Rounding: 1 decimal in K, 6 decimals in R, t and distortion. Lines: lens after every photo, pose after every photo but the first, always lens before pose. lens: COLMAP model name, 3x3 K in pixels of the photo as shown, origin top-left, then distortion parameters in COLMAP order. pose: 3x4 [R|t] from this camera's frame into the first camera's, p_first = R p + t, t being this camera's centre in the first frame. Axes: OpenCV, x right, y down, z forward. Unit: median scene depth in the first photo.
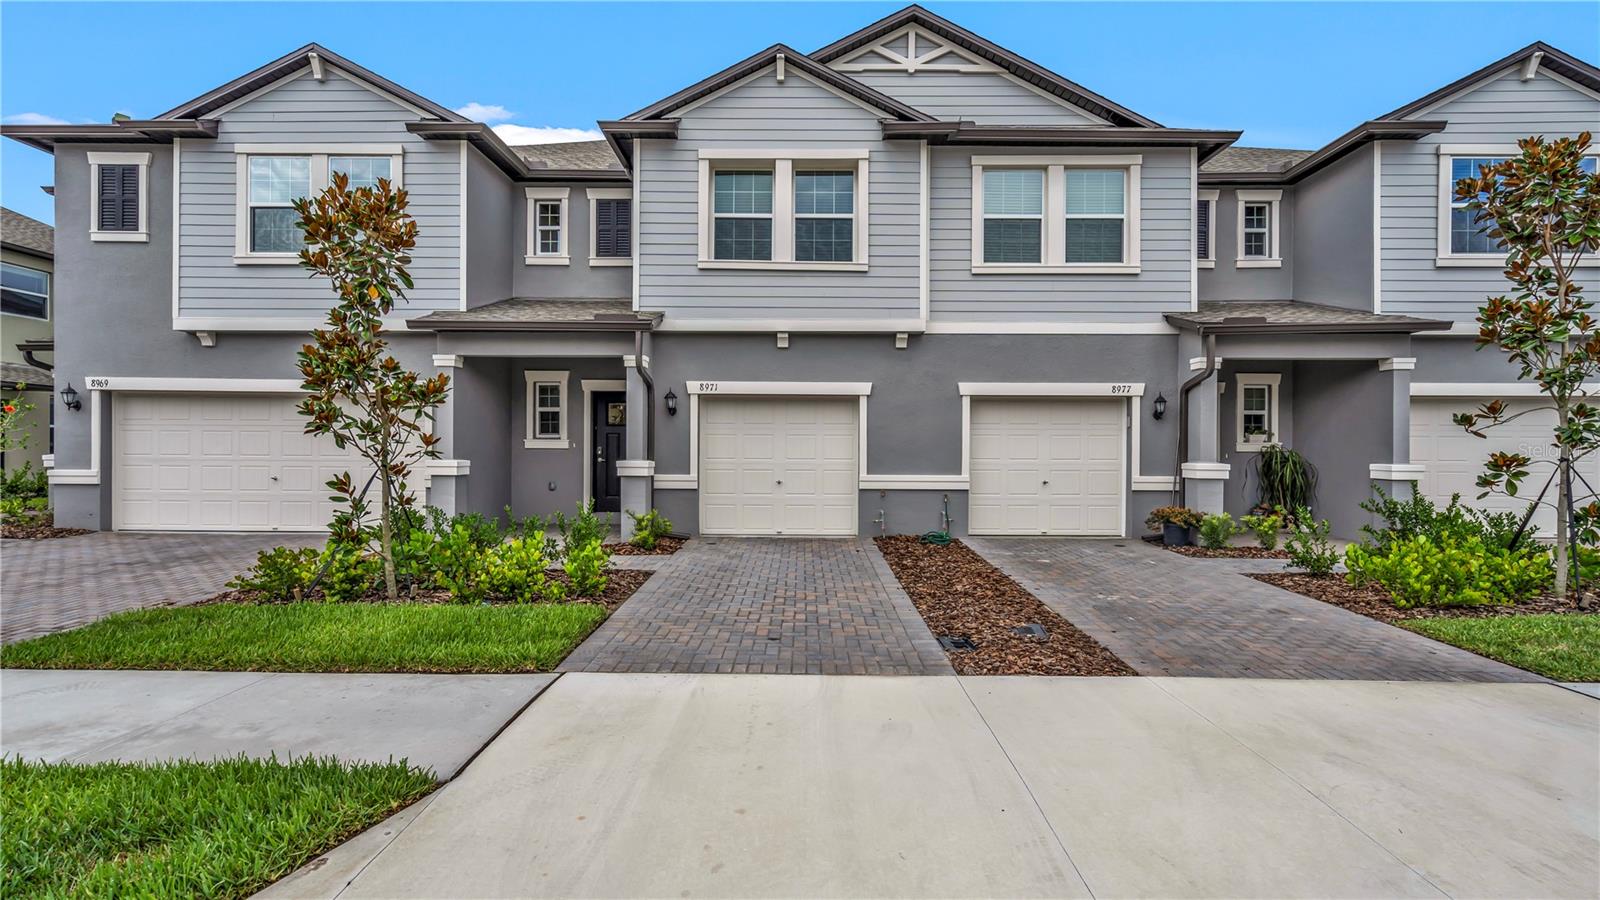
lens RADIAL K [[731.0, 0, 793.7], [0, 731.0, 454.9], [0, 0, 1]] dist [0.000893, 0.000231]
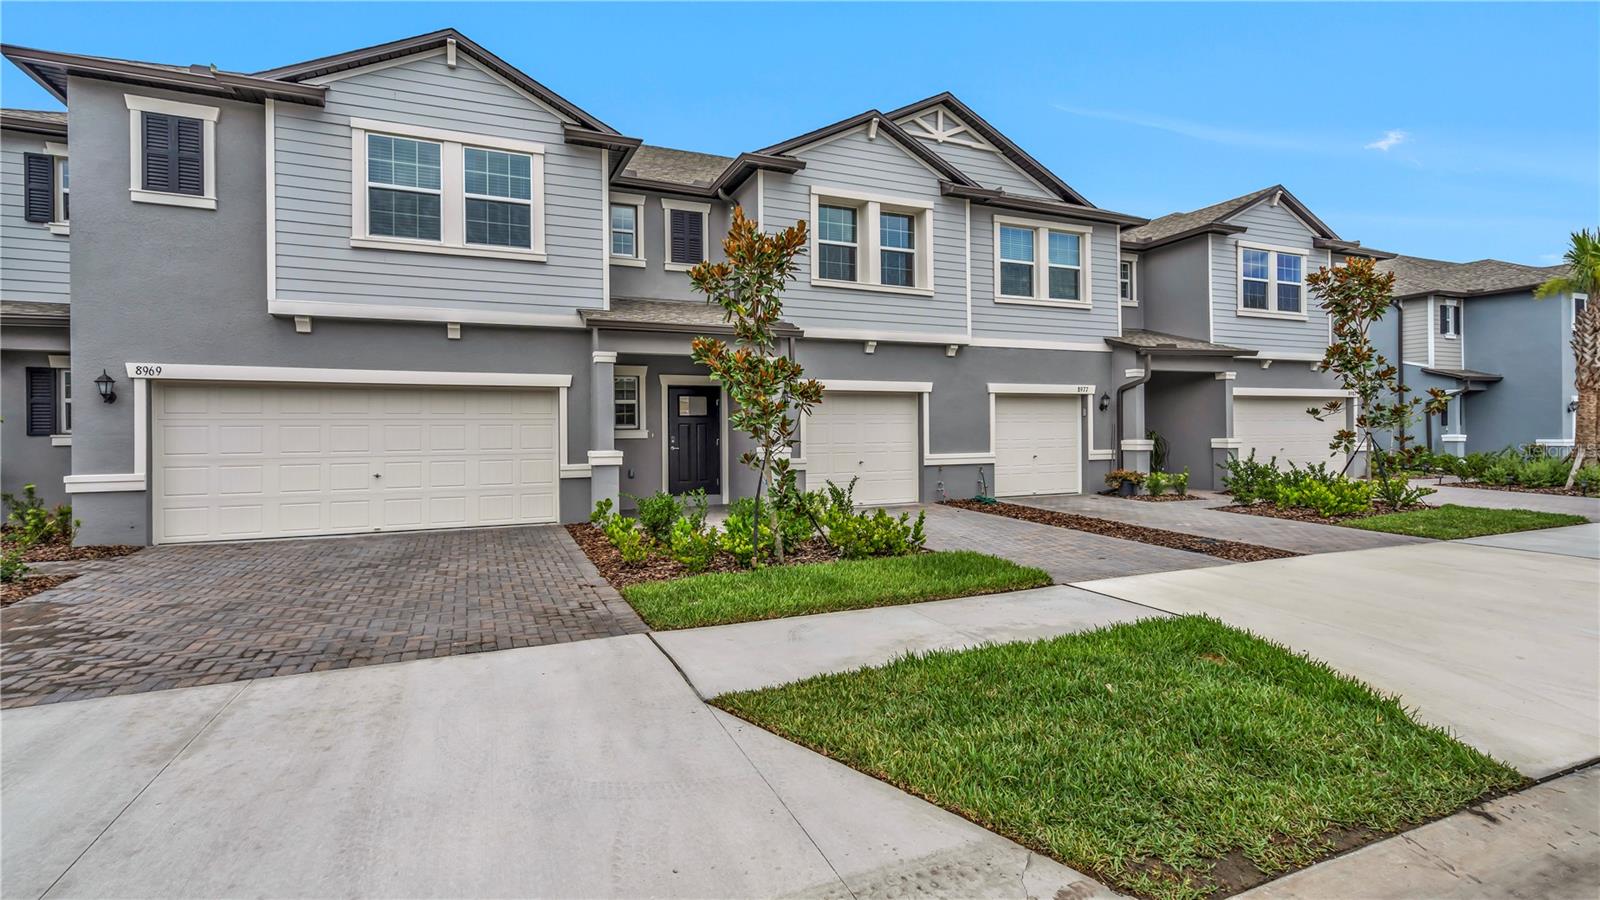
lens RADIAL K [[677.2, 0, 797.6], [0, 677.2, 439.7], [0, 0, 1]] dist [0.002263, 0.000476]
pose [[0.924634, -0.018843, 0.380390, -0.571233], [0.019764, 0.999804, 0.001487, -0.004476], [-0.380344, 0.006143, 0.924825, -0.011838]]
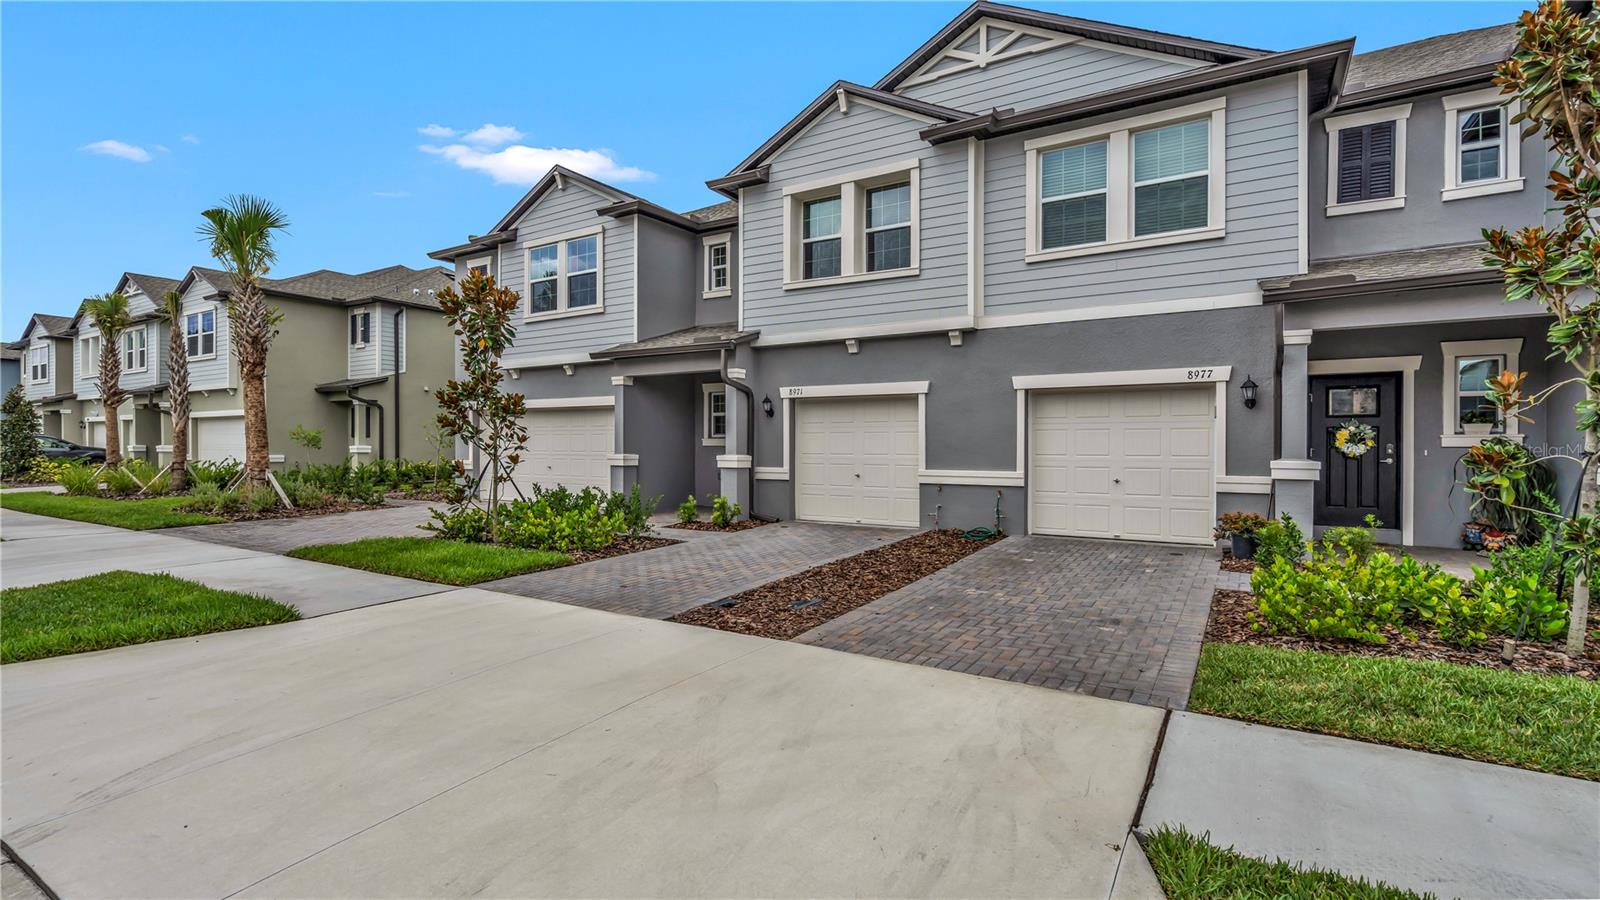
lens RADIAL K [[731.0, 0, 793.7], [0, 731.0, 454.9], [0, 0, 1]] dist [0.000893, 0.000231]
pose [[0.852454, 0.003384, -0.522791, 0.489193], [-0.002200, 0.999993, 0.002886, 0.003698], [0.522798, -0.001310, 0.852456, 0.014743]]
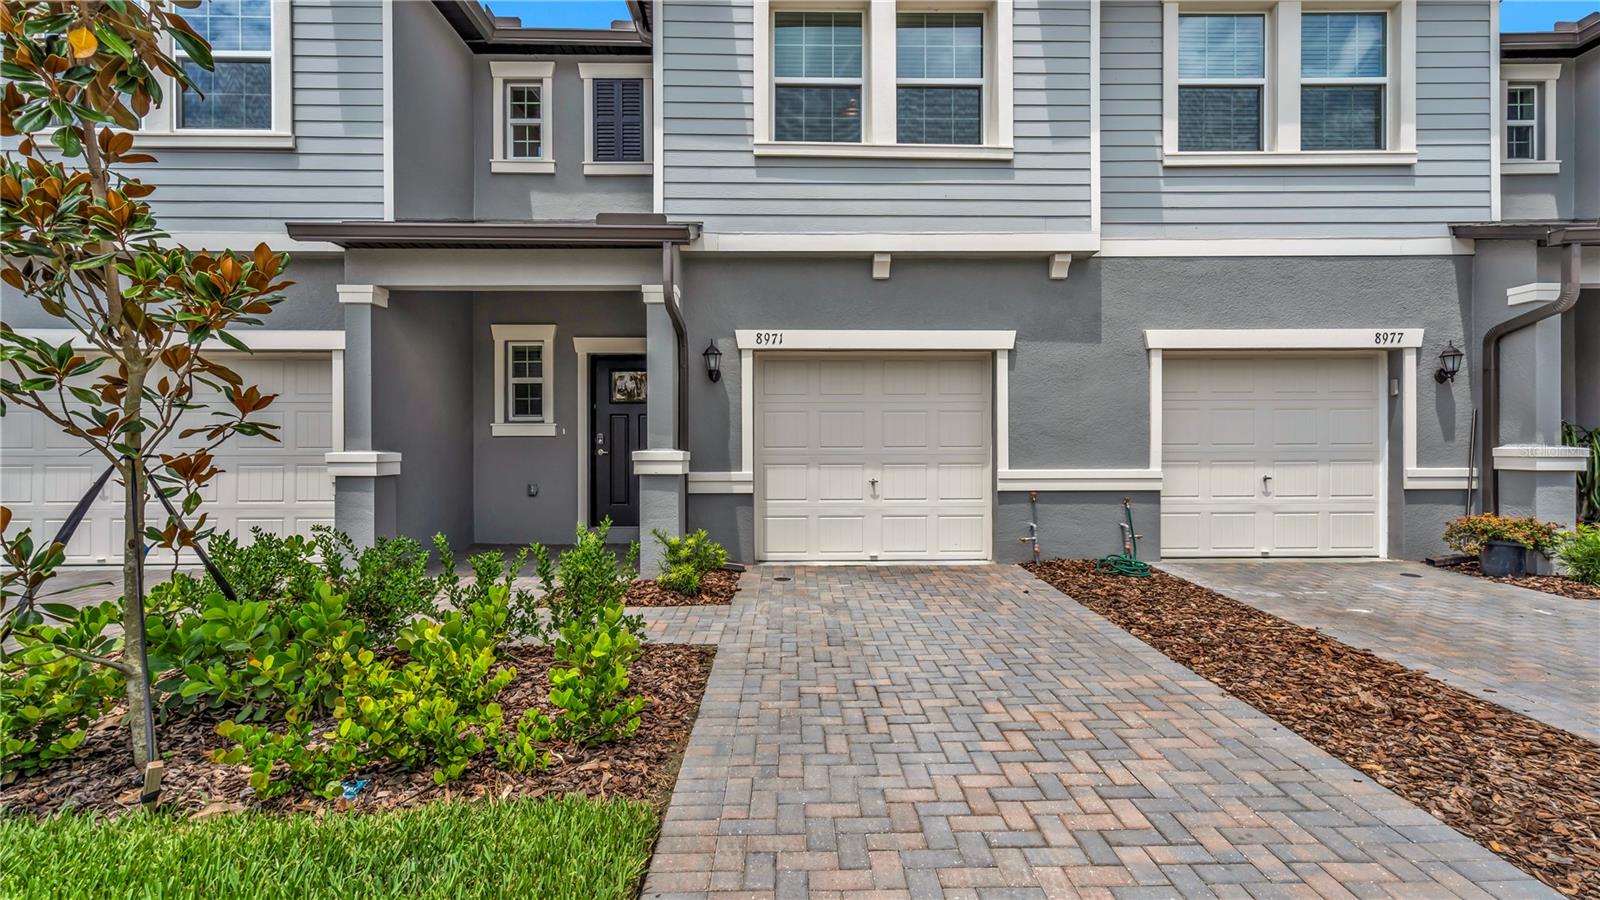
lens RADIAL K [[724.1, 0, 800.0], [0, 724.1, 450.0], [0, 0, 1]] dist [0.005587, 0.000451]
pose [[0.999609, -0.008316, 0.026702, -0.108261], [0.008372, 0.999963, -0.001993, 0.009428], [-0.026684, 0.002215, 0.999641, 0.349669]]
